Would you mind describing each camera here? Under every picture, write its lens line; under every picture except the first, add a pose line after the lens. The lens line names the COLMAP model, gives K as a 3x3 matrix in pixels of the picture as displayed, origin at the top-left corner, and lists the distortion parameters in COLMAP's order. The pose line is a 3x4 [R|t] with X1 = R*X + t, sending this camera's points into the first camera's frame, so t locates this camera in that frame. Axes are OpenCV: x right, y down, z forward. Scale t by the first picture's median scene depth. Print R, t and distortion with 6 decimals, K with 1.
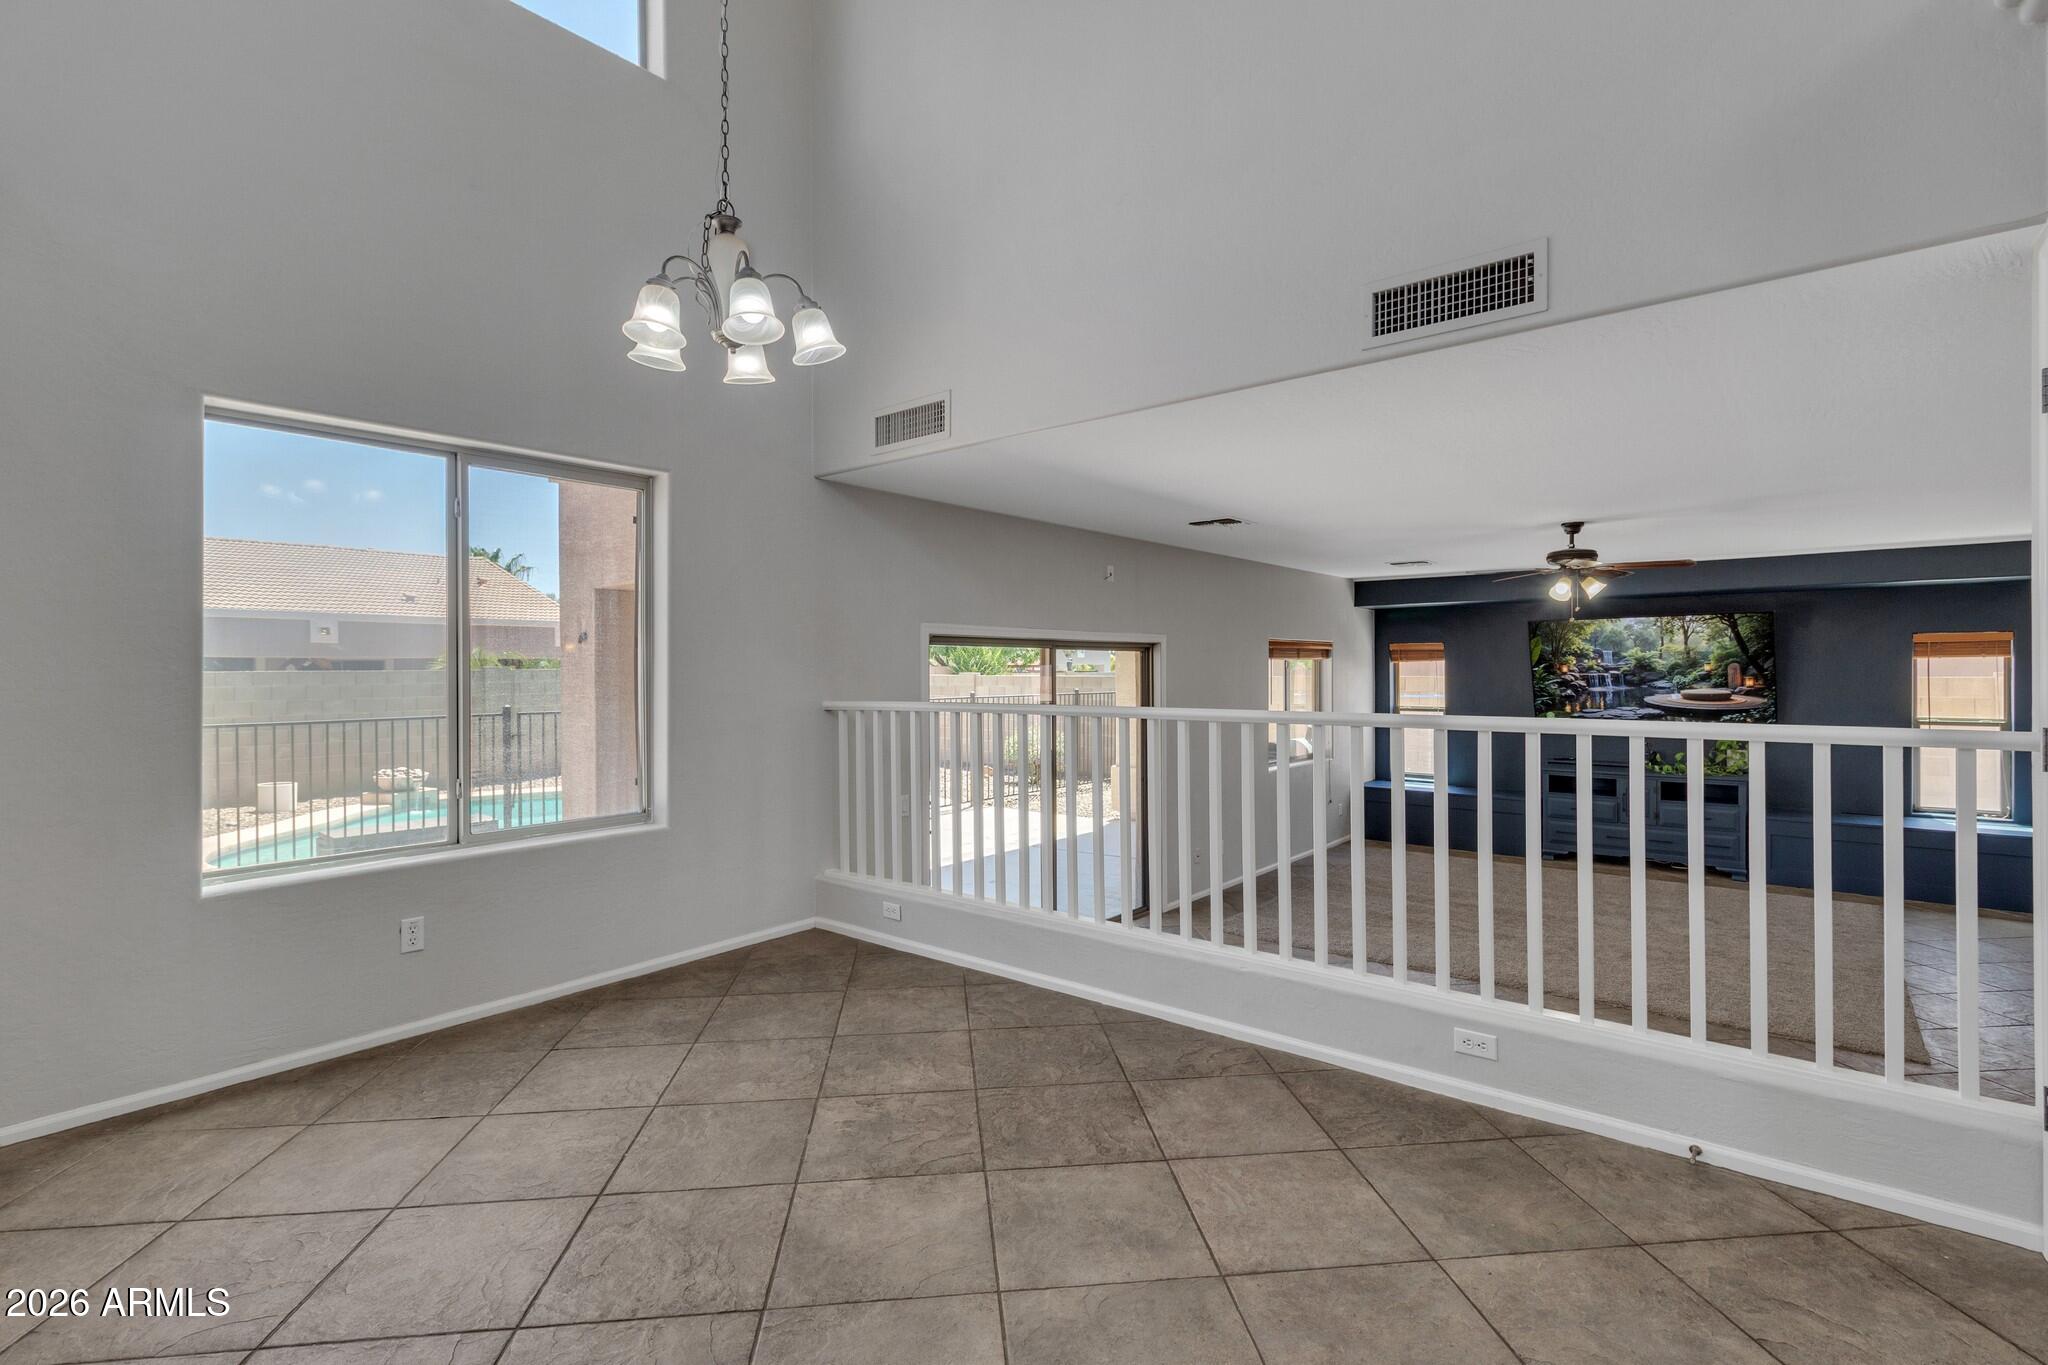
lens RADIAL K [[951.4, 0, 1028.6], [0, 951.4, 675.2], [0, 0, 1]] dist [0.005461, -0.000354]
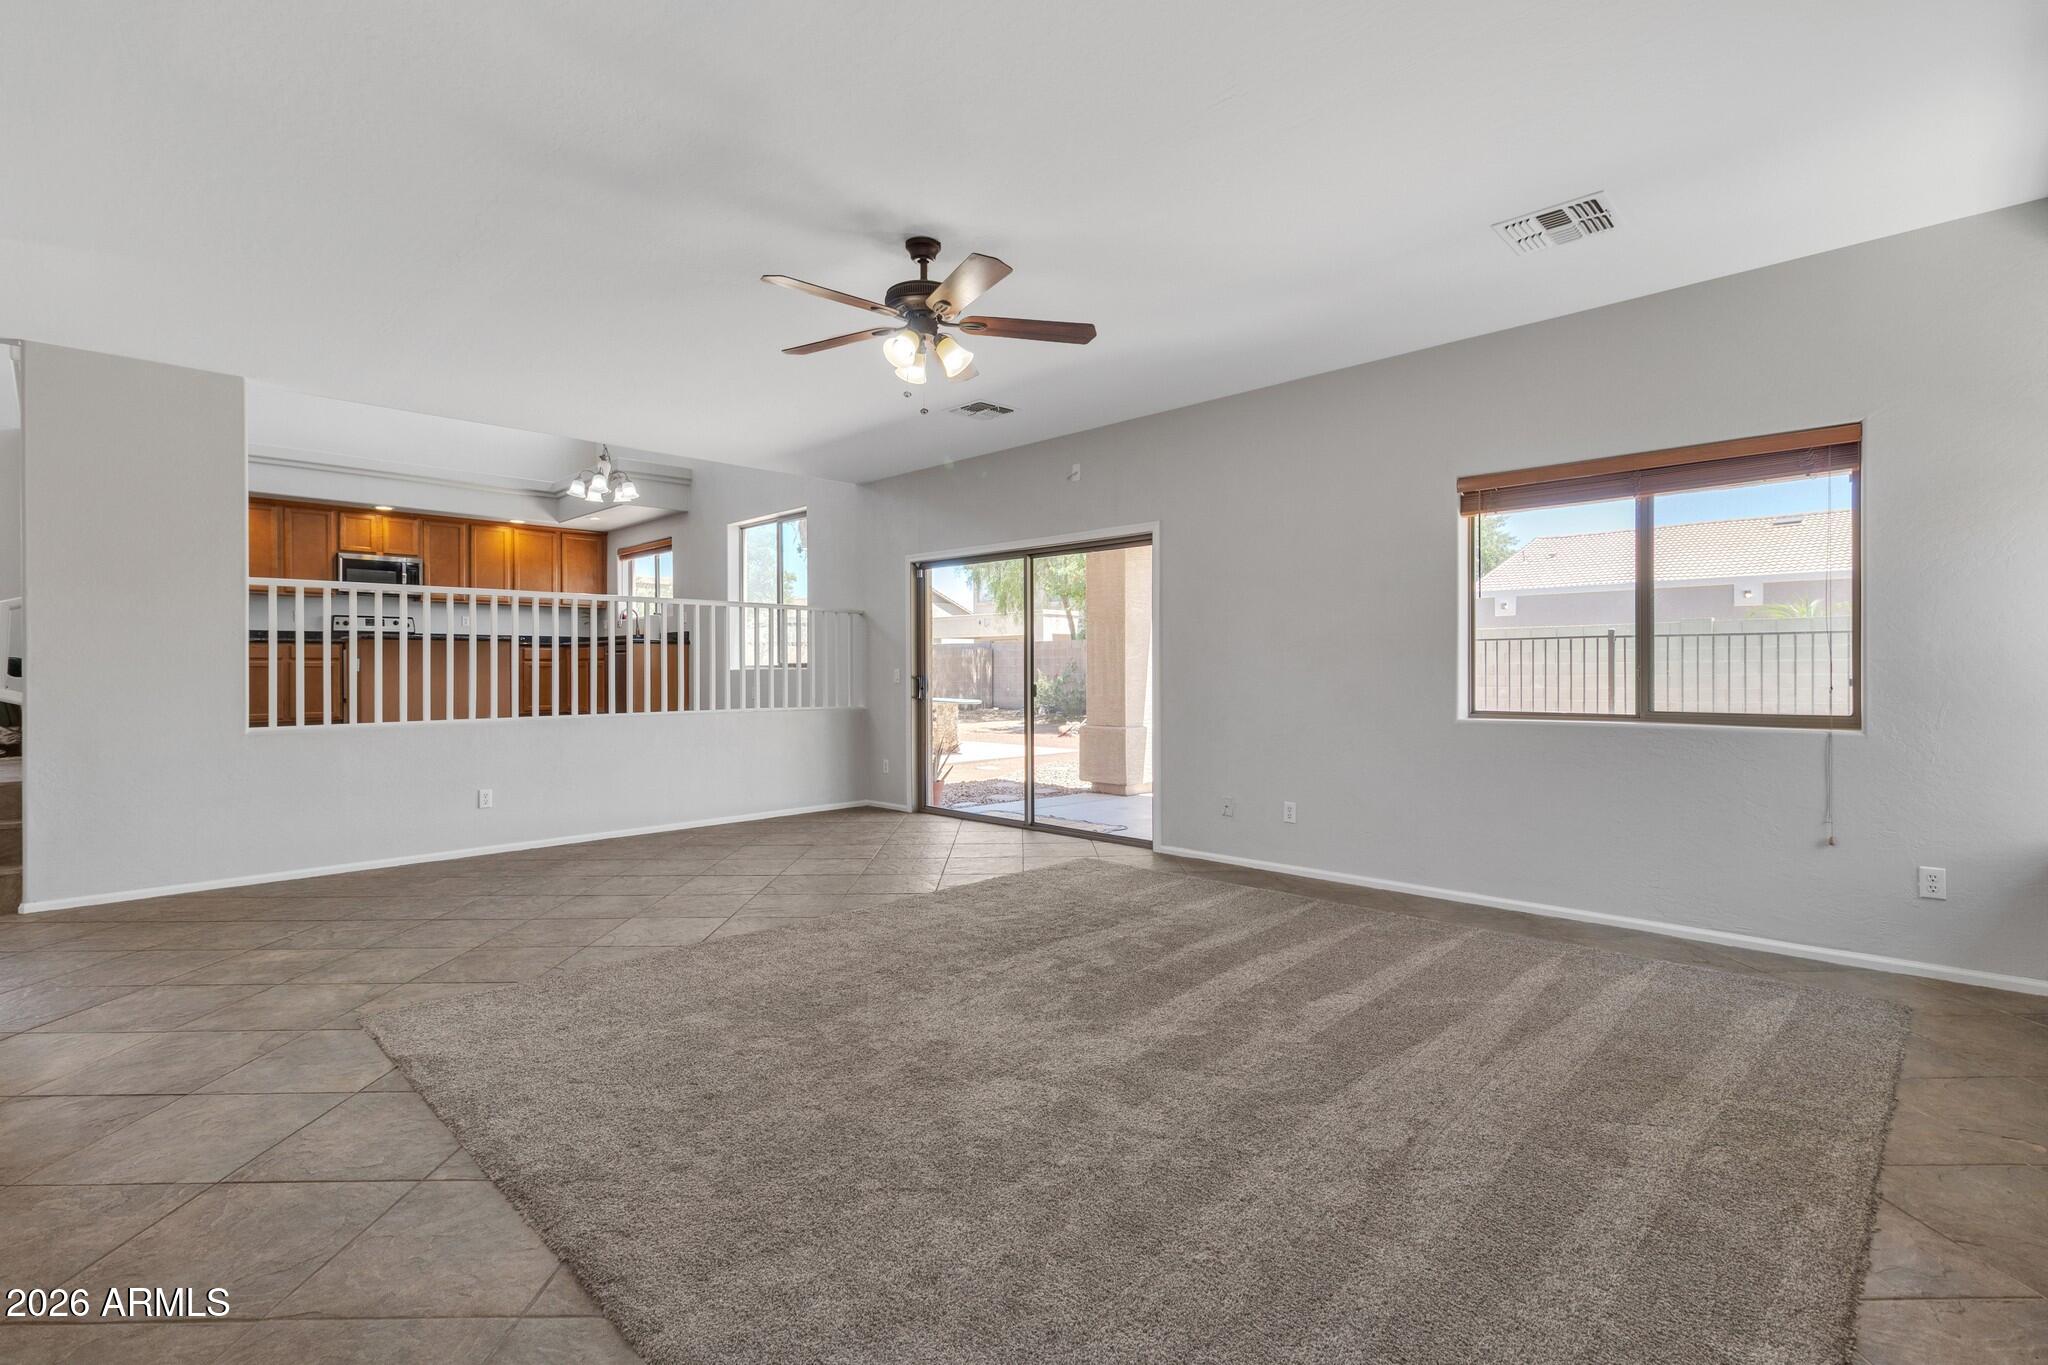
lens RADIAL K [[951.4, 0, 1028.6], [0, 951.4, 675.2], [0, 0, 1]] dist [0.005461, -0.000354]
pose [[-0.095013, 0.011325, -0.995412, 0.826141], [-0.002069, 0.999931, 0.011574, 0.070389], [0.995474, 0.003159, -0.094983, 0.806806]]
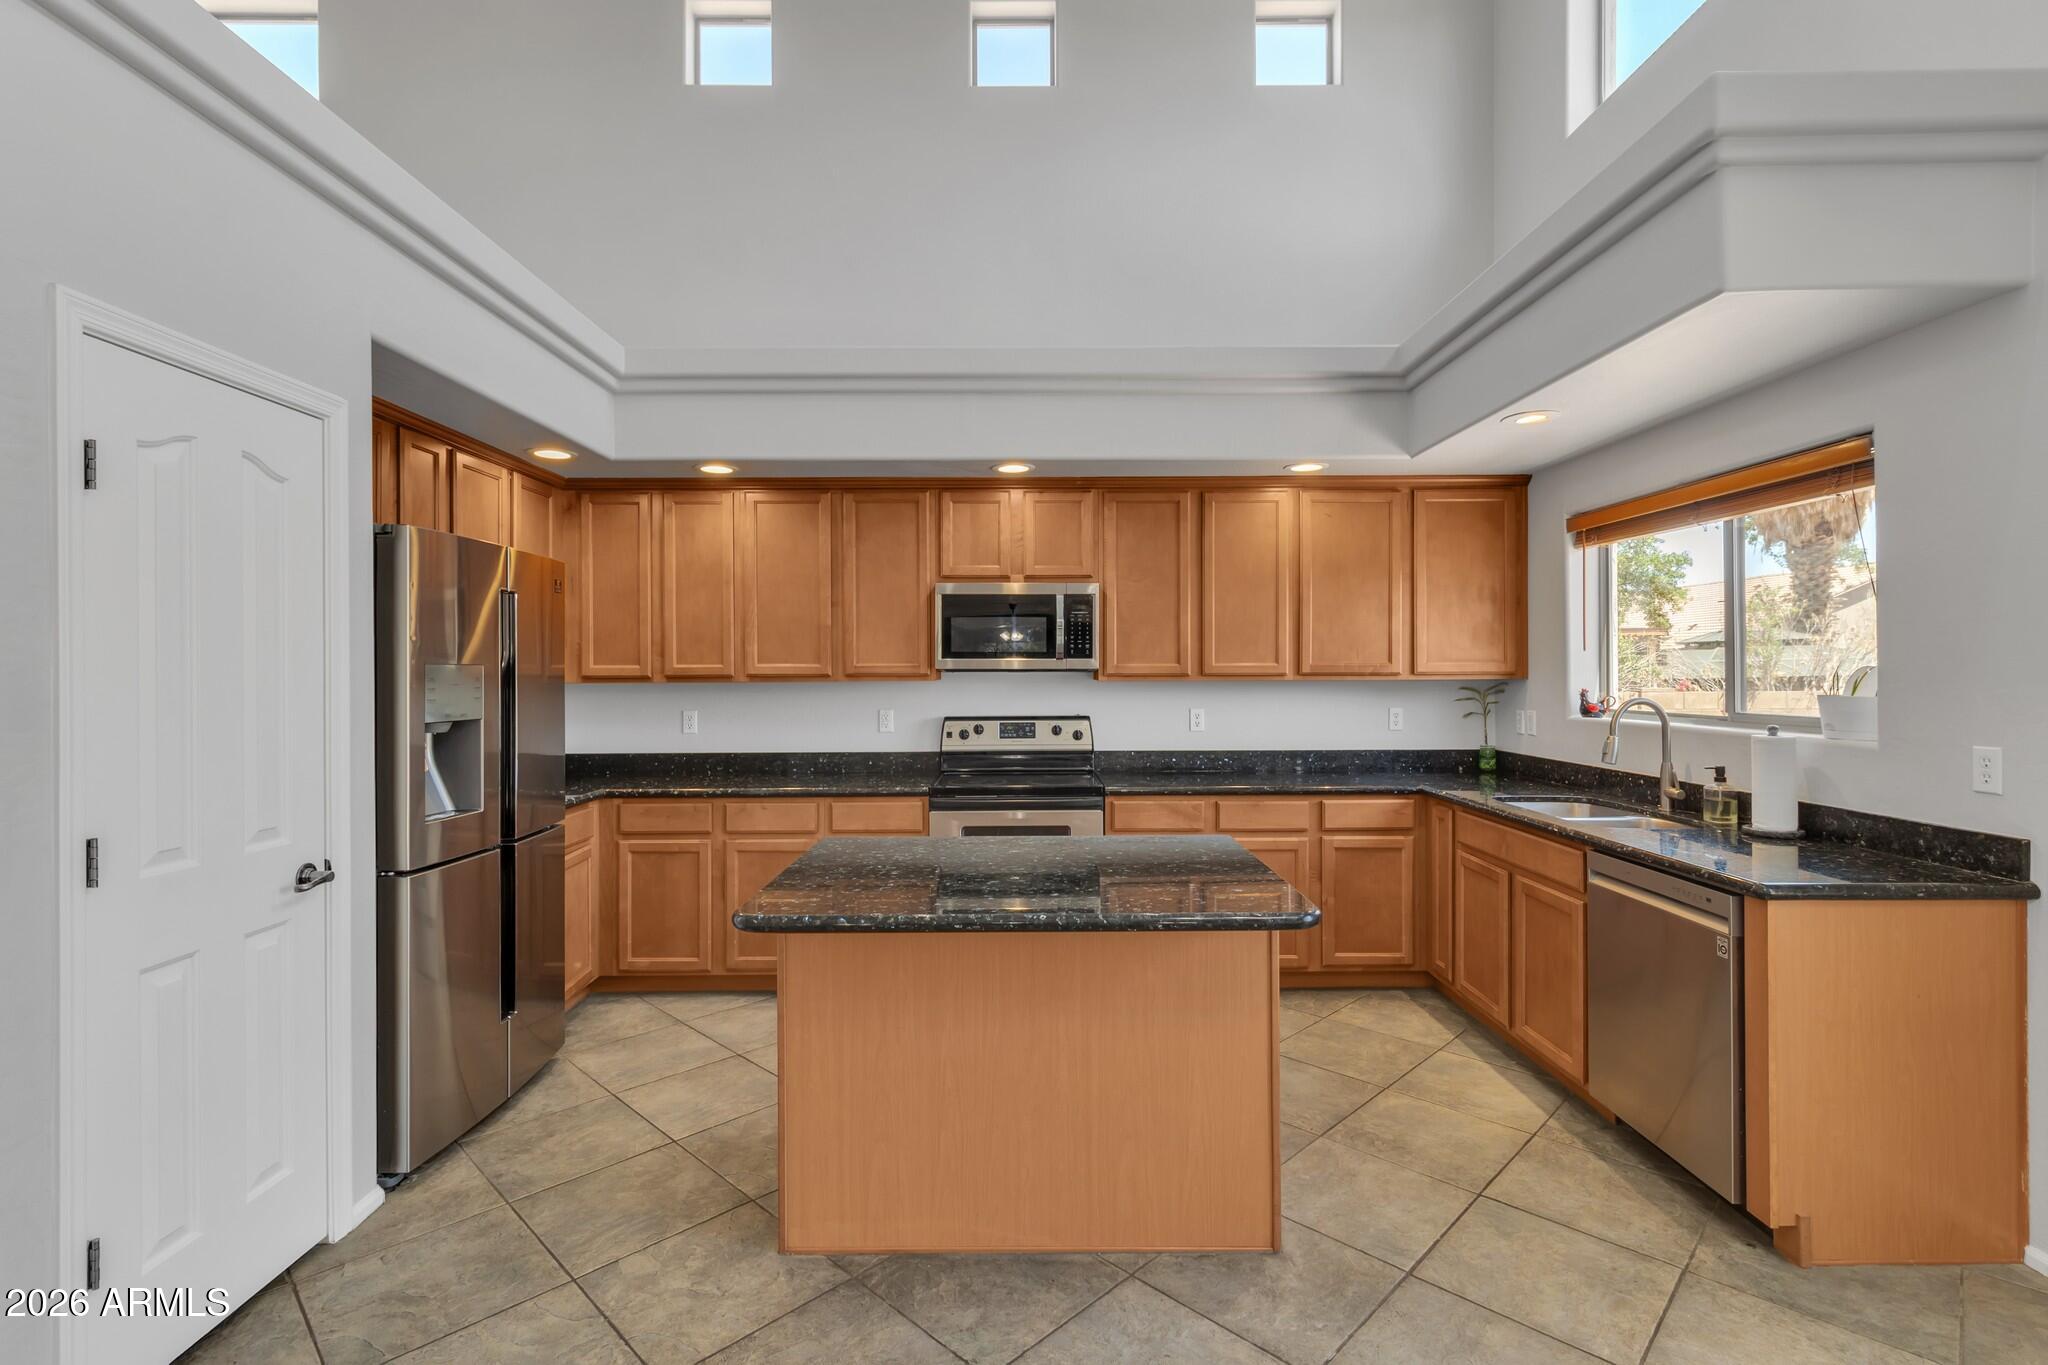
lens RADIAL K [[952.5, 0, 1026.3], [0, 952.5, 669.4], [0, 0, 1]] dist [0.003290, 0.000146]
pose [[-0.774350, 0.008291, -0.632703, 0.030161], [0.004175, 0.999959, 0.007993, -0.021562], [0.632743, 0.003548, -0.774354, 0.284498]]
